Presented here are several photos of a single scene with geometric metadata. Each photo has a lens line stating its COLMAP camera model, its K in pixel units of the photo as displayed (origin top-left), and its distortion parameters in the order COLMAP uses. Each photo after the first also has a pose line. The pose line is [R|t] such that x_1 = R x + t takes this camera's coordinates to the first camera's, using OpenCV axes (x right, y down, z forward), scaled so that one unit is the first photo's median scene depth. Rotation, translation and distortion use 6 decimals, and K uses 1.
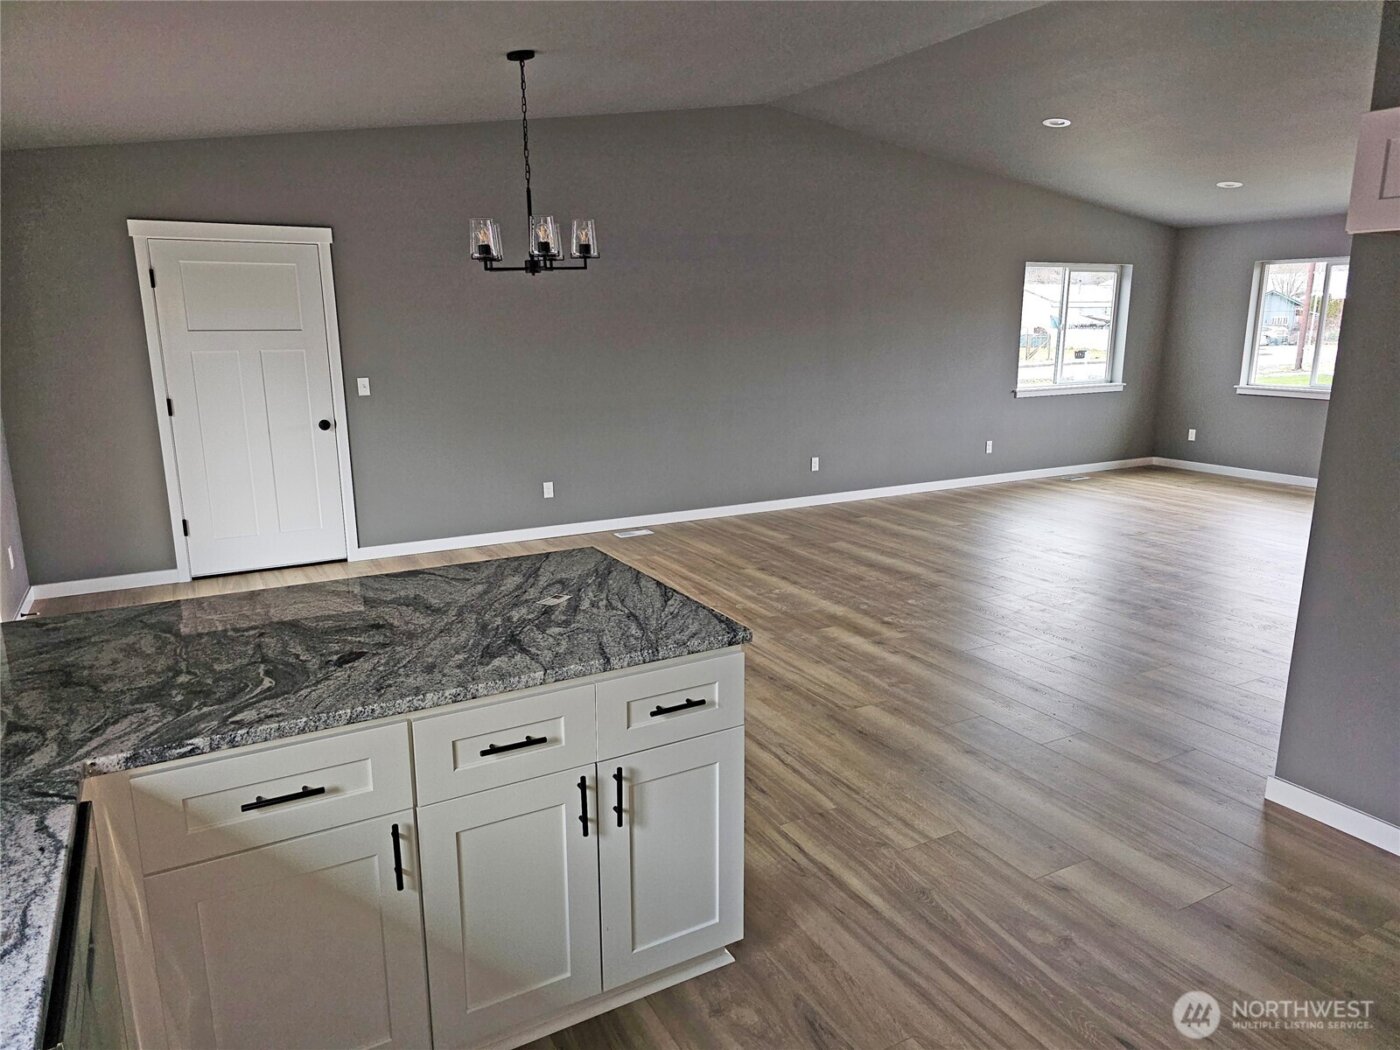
lens RADIAL K [[940.9, 0, 700.0], [0, 940.9, 525.0], [0, 0, 1]] dist [0.031887, -0.002403]
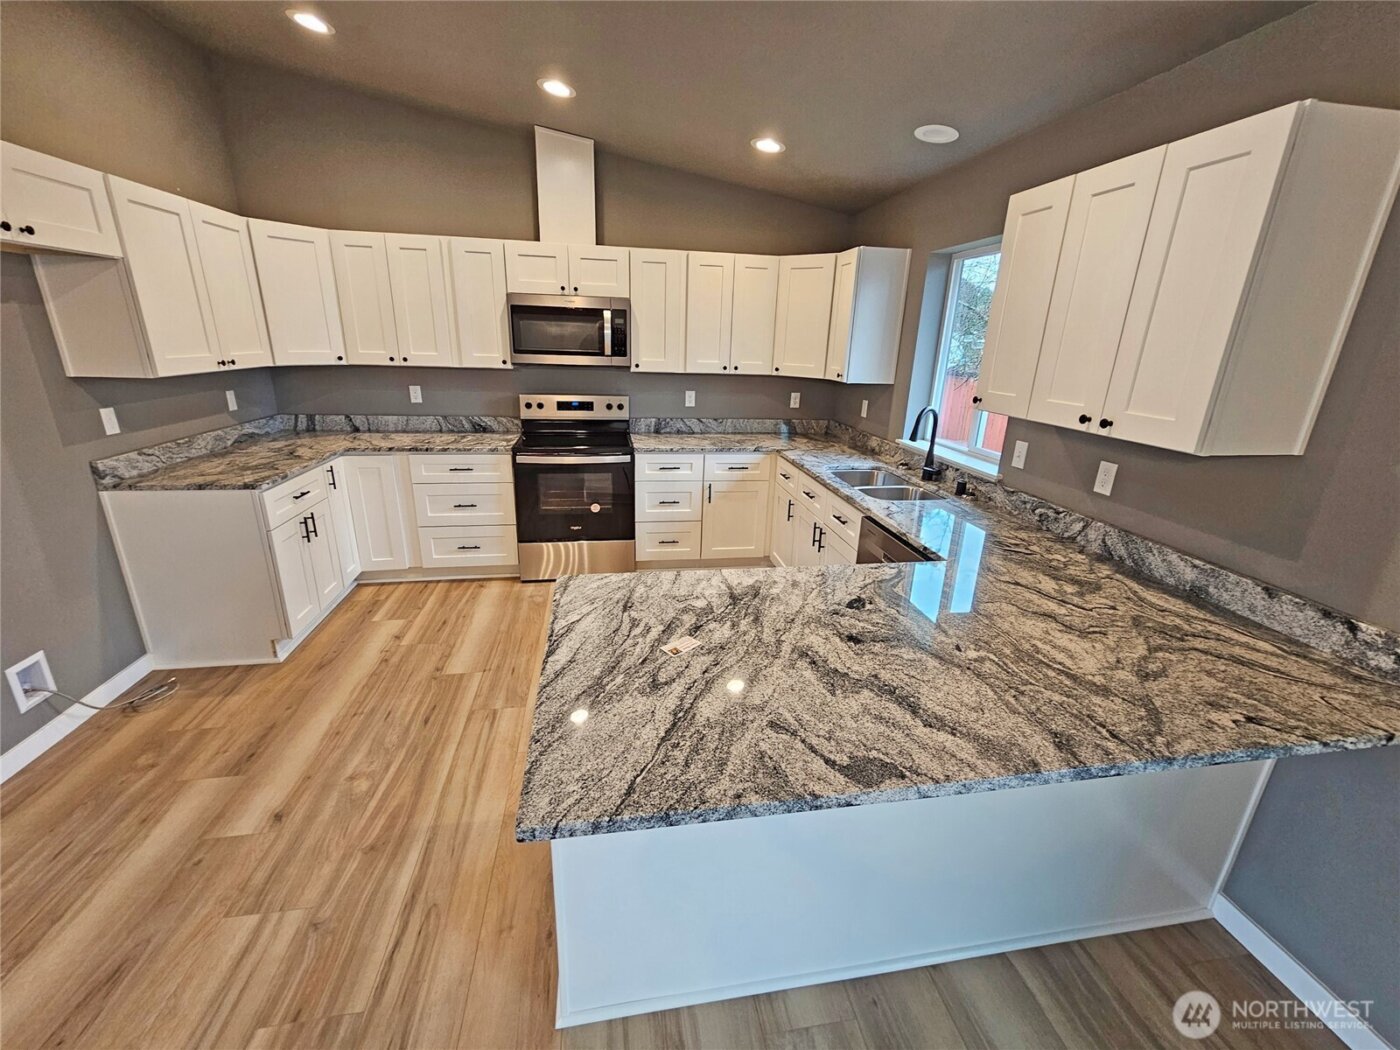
lens RADIAL K [[575.2, 0, 703.3], [0, 575.2, 524.8], [0, 0, 1]] dist [-0.000636, 0.000041]
pose [[-0.942899, -0.127183, 0.307840, -0.331740], [0.045269, 0.866719, 0.496738, -0.301404], [-0.329987, 0.482309, -0.811471, 1.379860]]
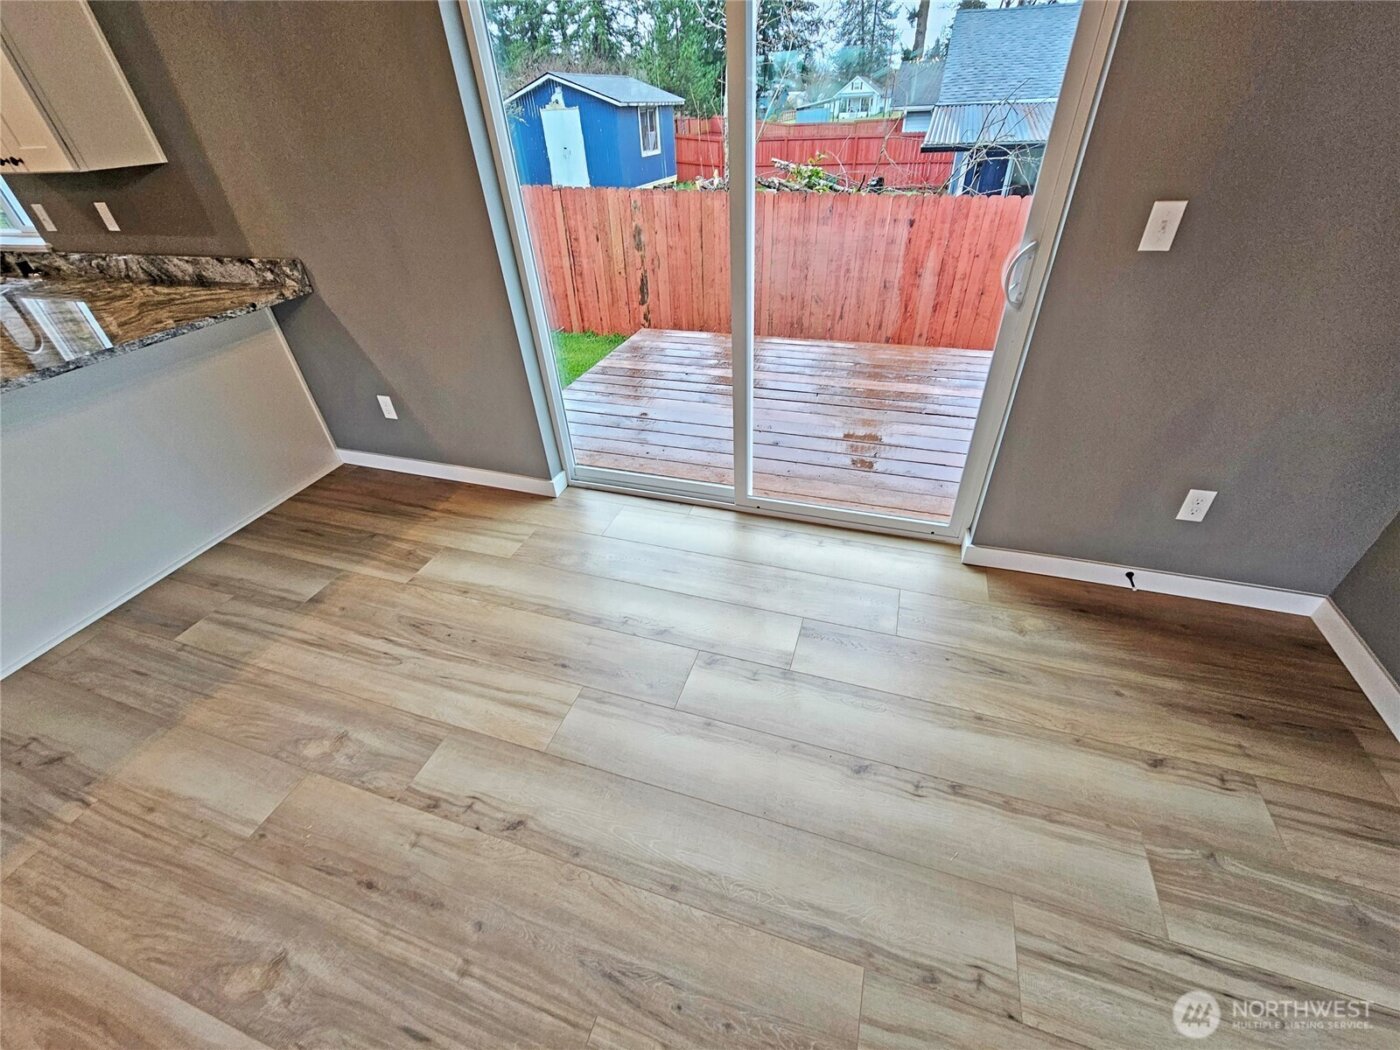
lens RADIAL K [[575.2, 0, 703.3], [0, 575.2, 524.8], [0, 0, 1]] dist [-0.000636, 0.000041]
pose [[-0.732787, 0.432711, -0.525151, -0.627878], [-0.101058, 0.693997, 0.712850, -0.383288], [0.672911, 0.575438, -0.464823, 2.022945]]
